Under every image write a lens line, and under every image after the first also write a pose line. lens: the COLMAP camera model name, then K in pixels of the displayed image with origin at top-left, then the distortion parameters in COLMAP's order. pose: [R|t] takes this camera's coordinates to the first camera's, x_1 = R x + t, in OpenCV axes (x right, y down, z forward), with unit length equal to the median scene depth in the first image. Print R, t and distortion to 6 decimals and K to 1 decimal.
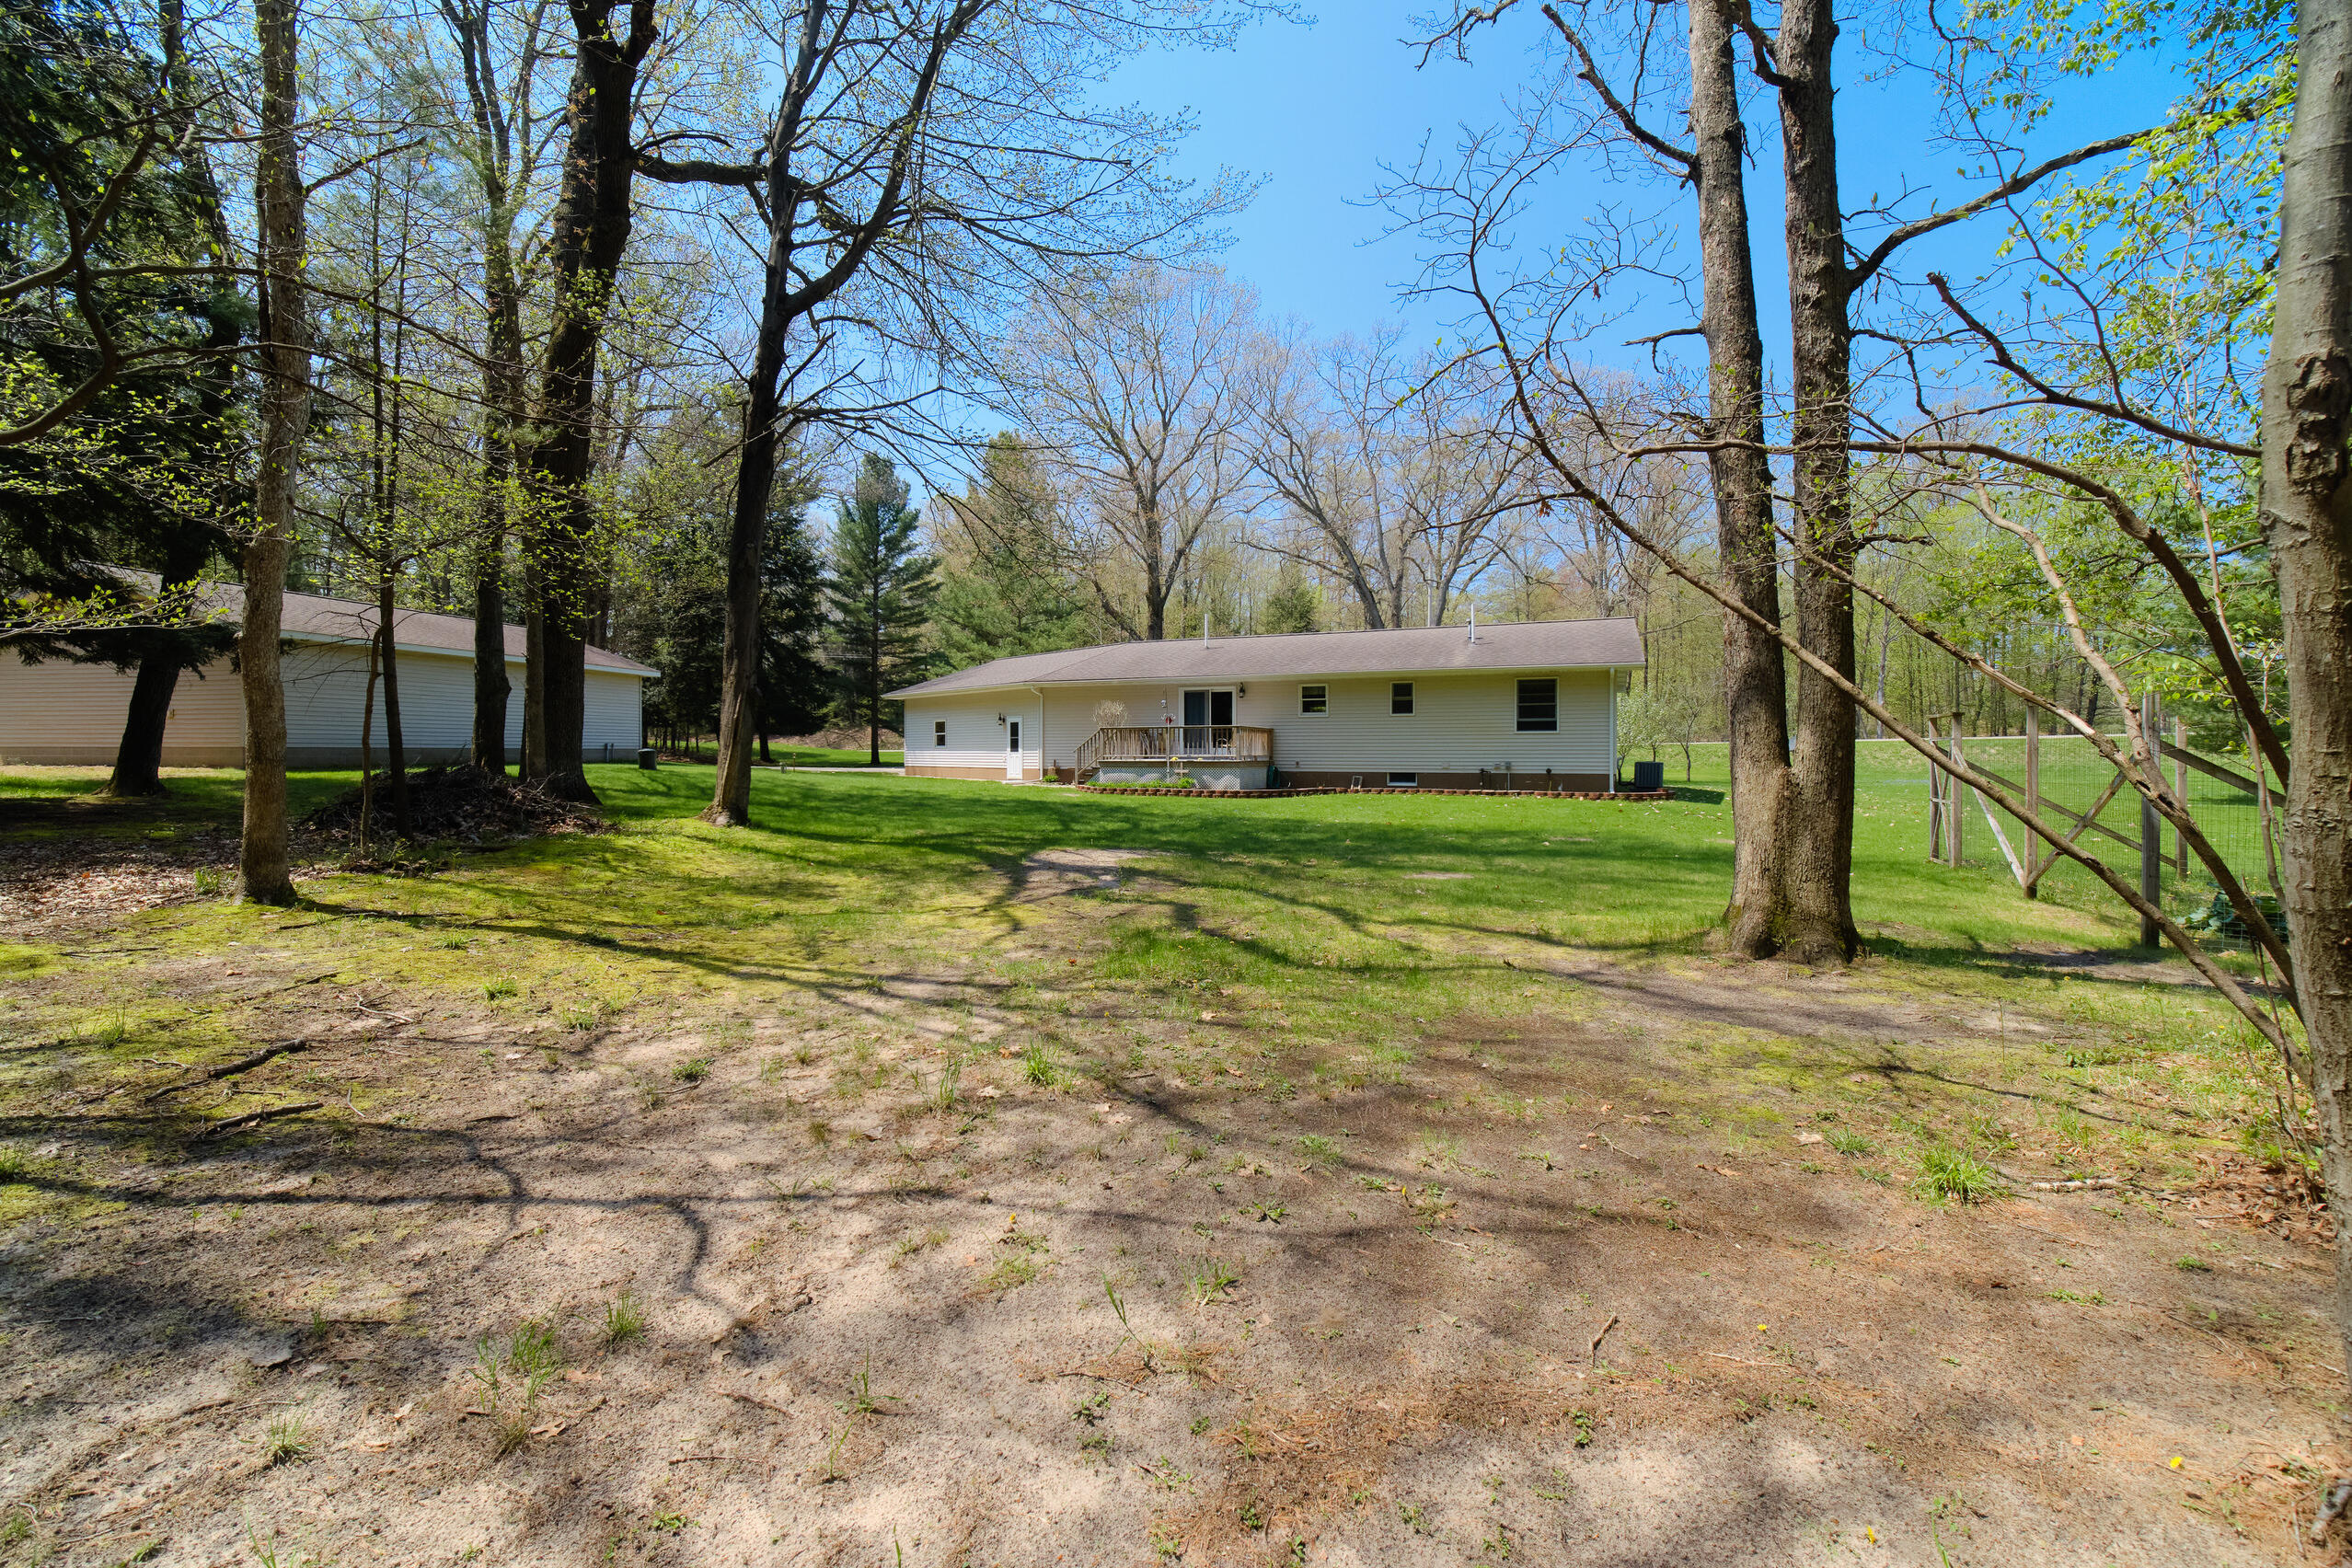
lens RADIAL K [[988.2, 0, 1176.0], [0, 988.2, 784.0], [0, 0, 1]] dist [0.001126, 0.000052]
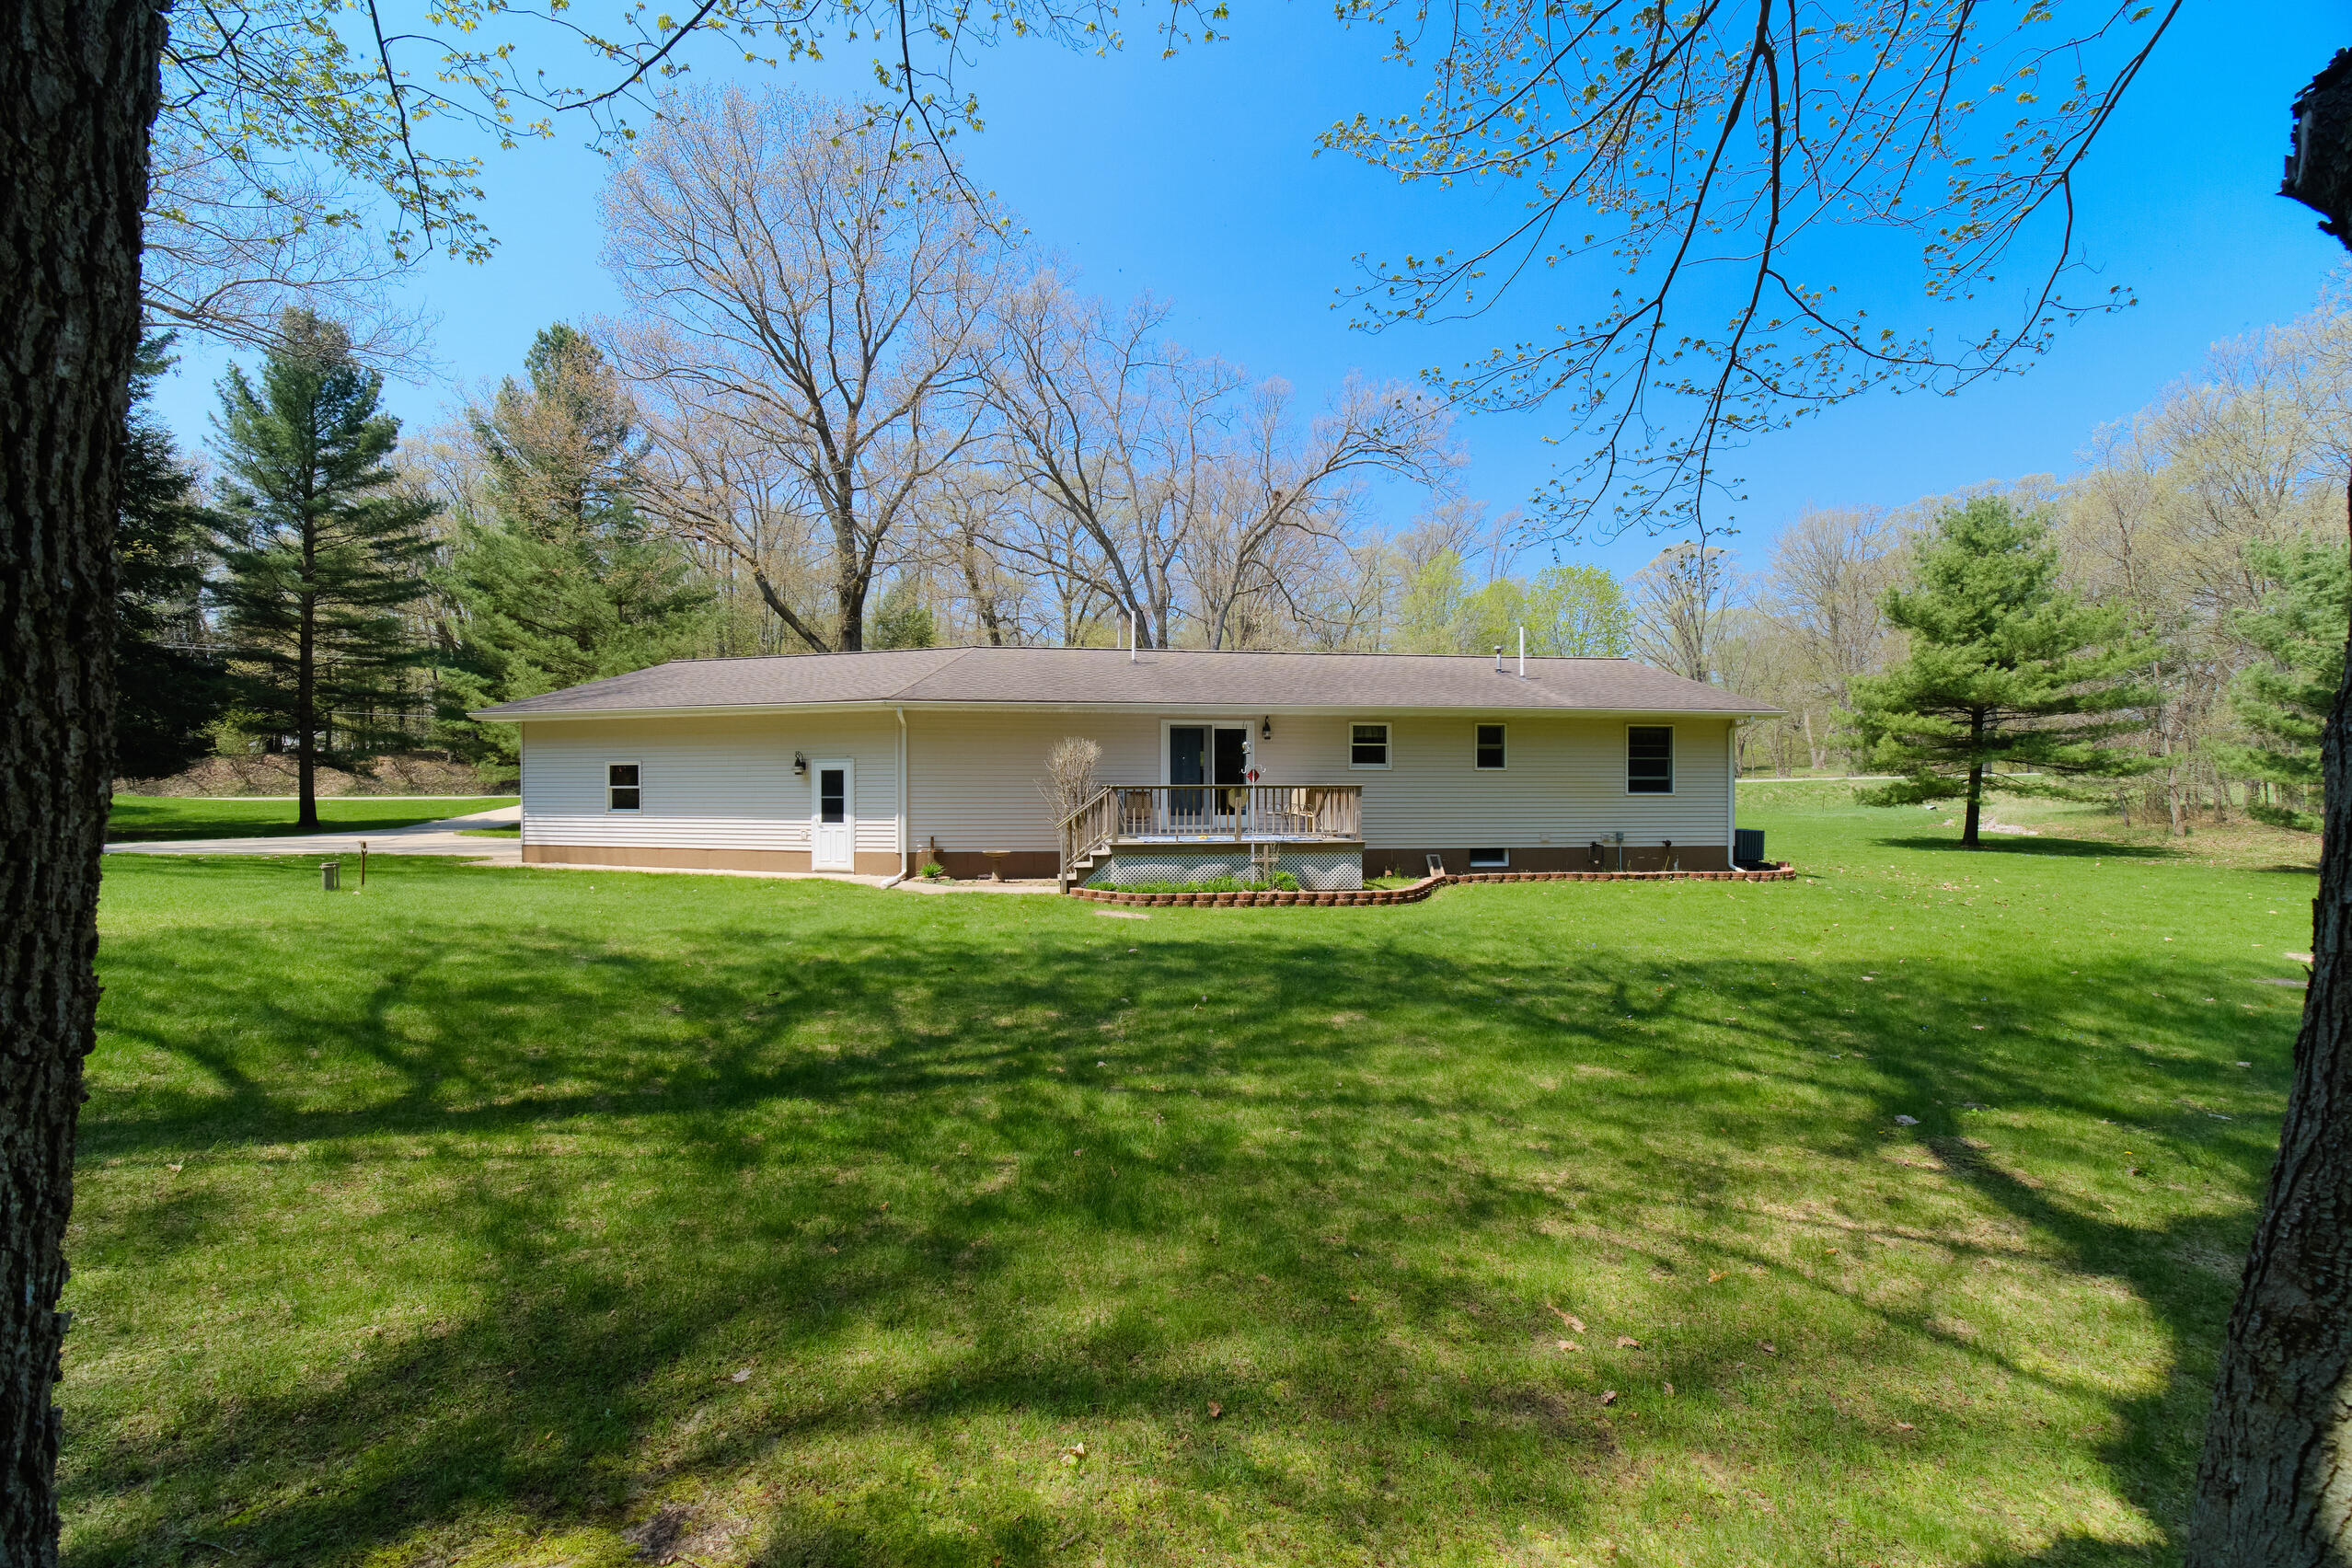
lens RADIAL K [[942.2, 0, 1173.8], [0, 942.2, 816.1], [0, 0, 1]] dist [0.000066, -0.000461]
pose [[0.860016, -0.016855, 0.509989, -0.194924], [0.016932, 0.999847, 0.004493, -0.025312], [-0.509987, 0.004771, 0.860169, 0.311179]]
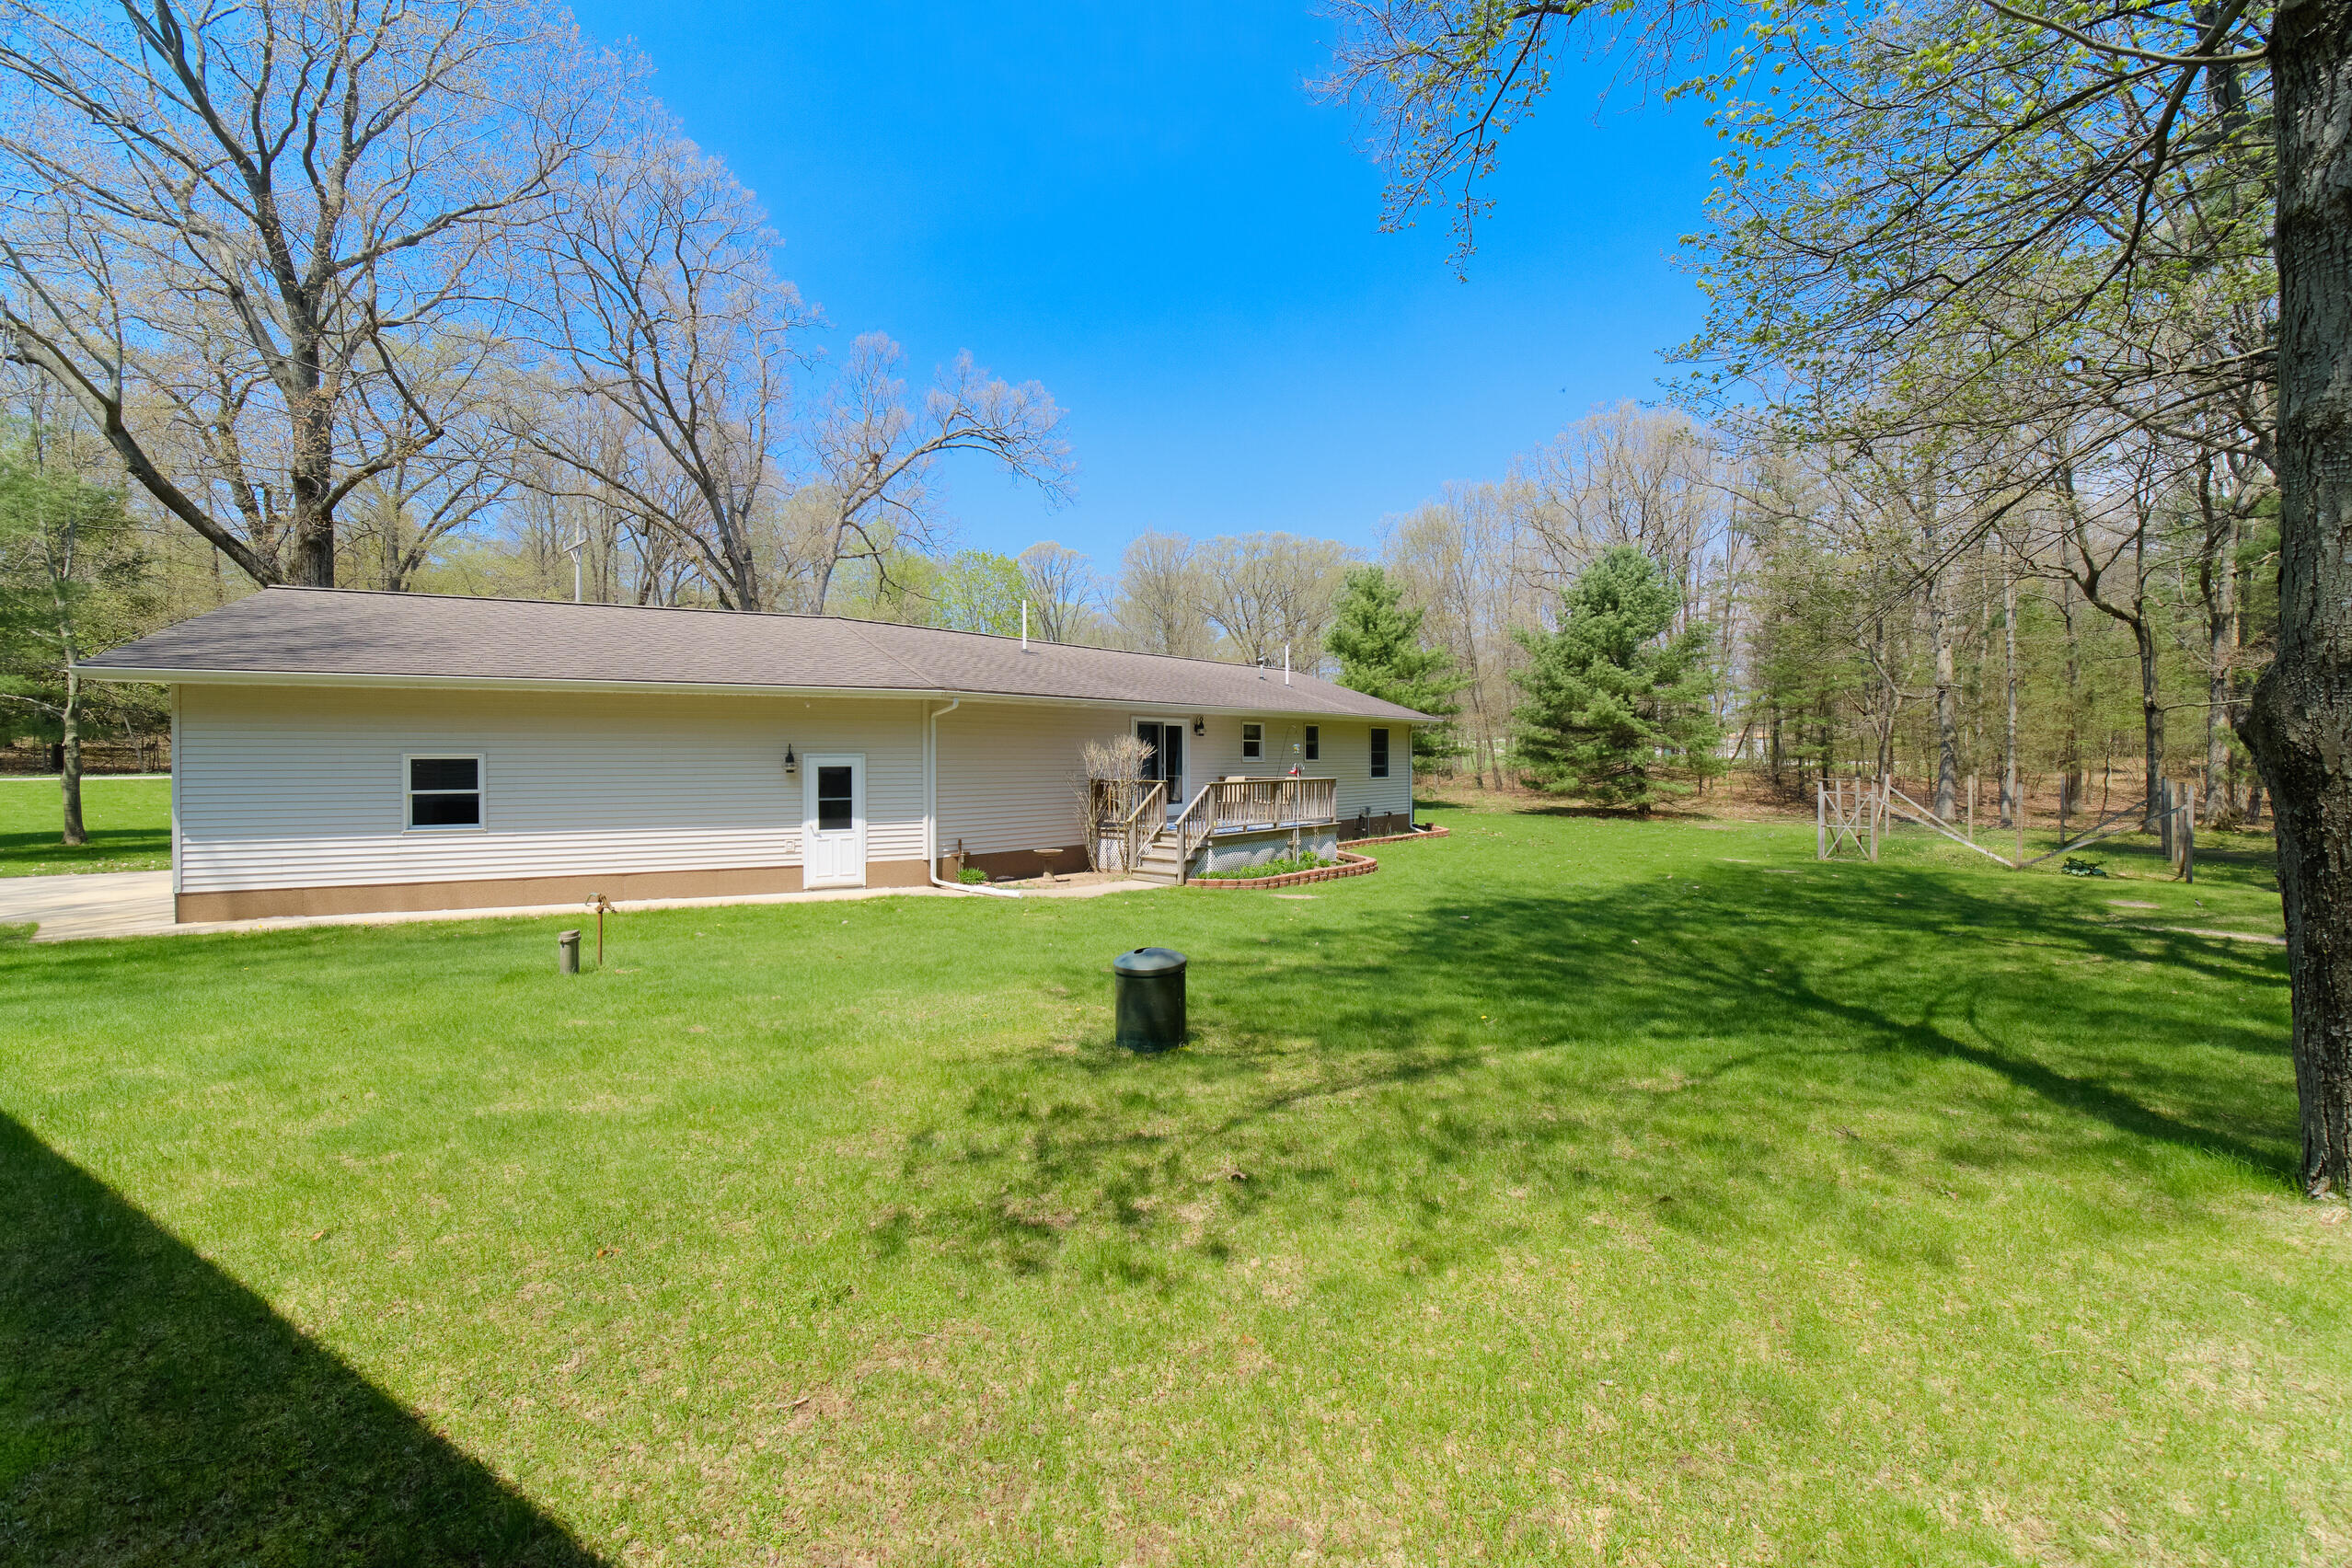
lens RADIAL K [[988.2, 0, 1176.0], [0, 988.2, 784.0], [0, 0, 1]] dist [0.001126, 0.000052]
pose [[0.300760, -0.028058, 0.953287, -0.407195], [0.031261, 0.999320, 0.019550, -0.041804], [-0.953187, 0.023921, 0.301432, 0.503791]]
